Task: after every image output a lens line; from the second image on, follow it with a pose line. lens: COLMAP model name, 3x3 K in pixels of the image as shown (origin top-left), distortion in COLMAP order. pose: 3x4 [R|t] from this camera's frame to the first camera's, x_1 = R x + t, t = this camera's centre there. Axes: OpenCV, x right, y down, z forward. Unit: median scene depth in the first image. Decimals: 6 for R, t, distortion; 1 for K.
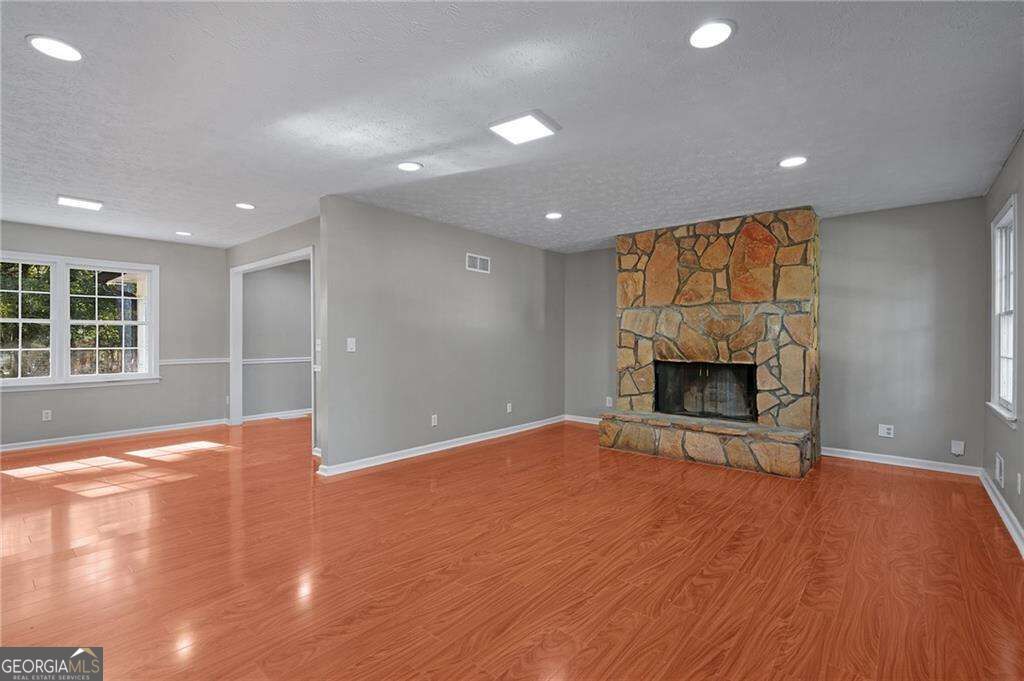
lens RADIAL K [[466.9, 0, 512.1], [0, 466.9, 334.3], [0, 0, 1]] dist [-0.001864, -0.000097]
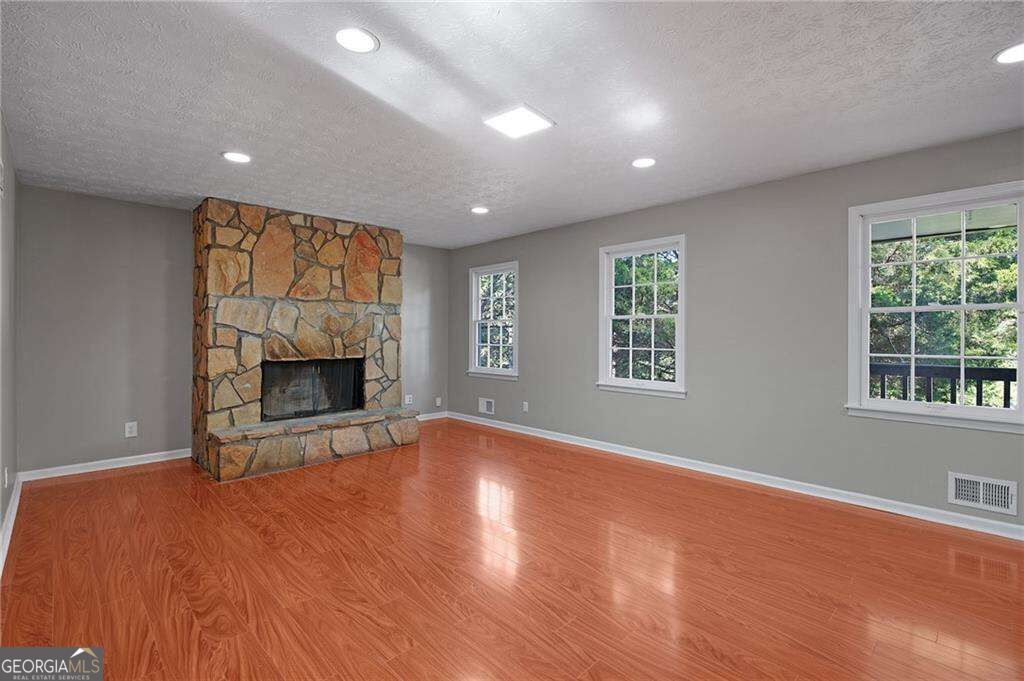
lens RADIAL K [[463.8, 0, 509.5], [0, 463.8, 332.8], [0, 0, 1]] dist [-0.000658, 0.000124]
pose [[0.097427, 0.000801, 0.995242, -0.539045], [-0.006704, 0.999978, -0.000149, 0.001950], [-0.995220, -0.006657, 0.097431, 0.522610]]
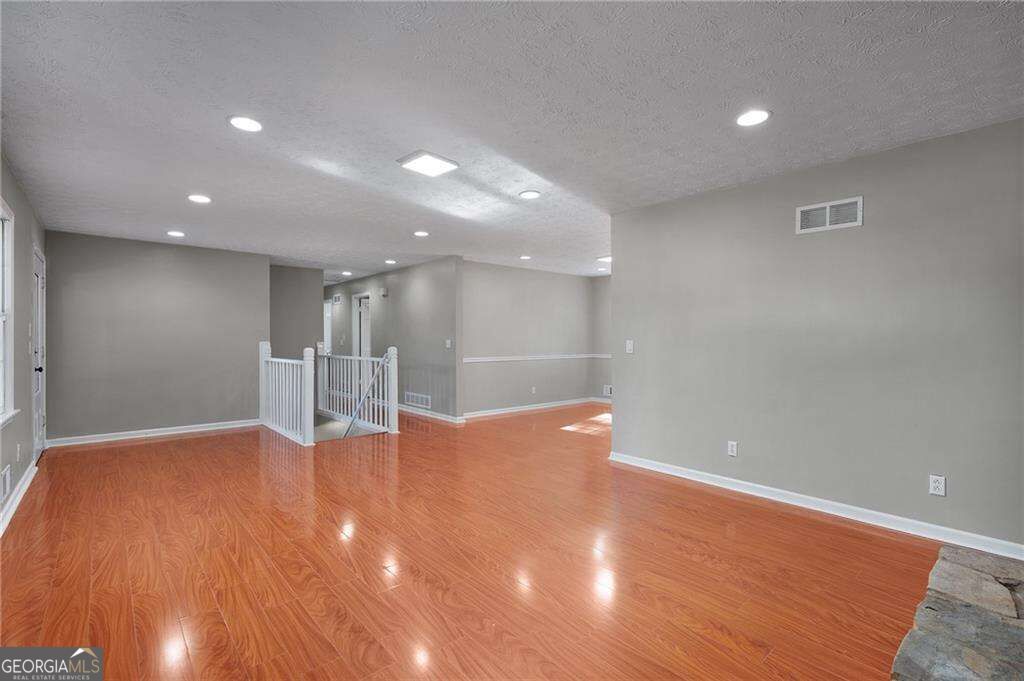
lens RADIAL K [[463.6, 0, 506.2], [0, 463.6, 340.0], [0, 0, 1]] dist [-0.001911, -0.000296]
pose [[-0.159508, -0.002872, -0.987192, 0.660723], [0.006671, 0.999970, -0.003987, 0.008298], [0.987174, -0.007221, -0.159484, 0.783265]]
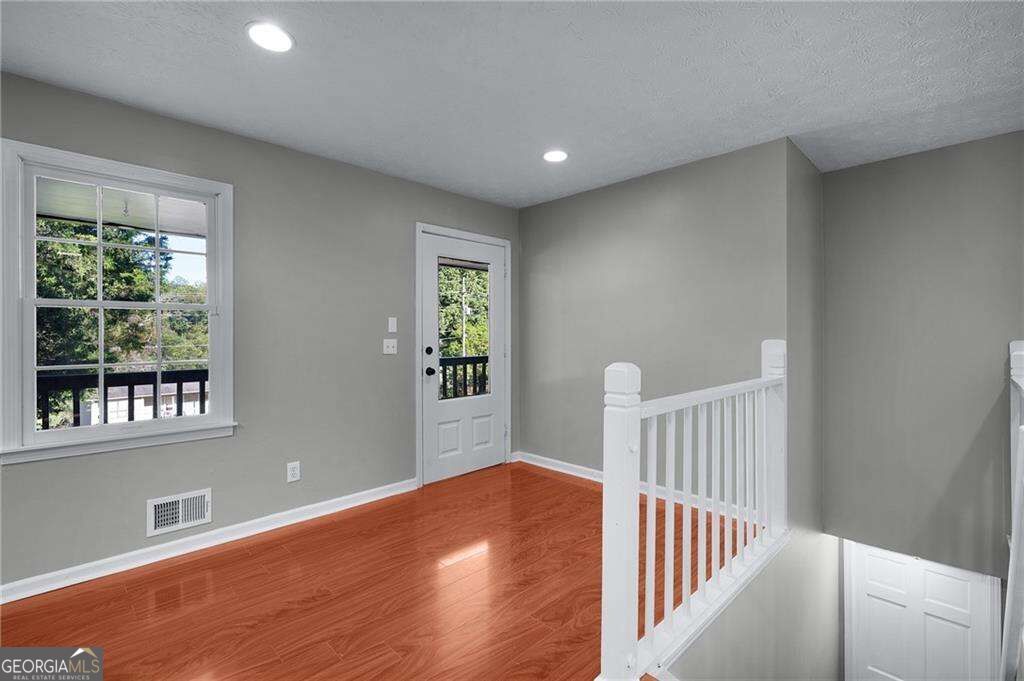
lens RADIAL K [[463.6, 0, 506.2], [0, 463.6, 340.0], [0, 0, 1]] dist [-0.001911, -0.000296]
pose [[-0.995950, -0.001593, 0.089892, -0.311415], [-0.001496, 0.999998, 0.001149, 0.001986], [-0.089893, 0.001010, -0.995951, 0.479173]]
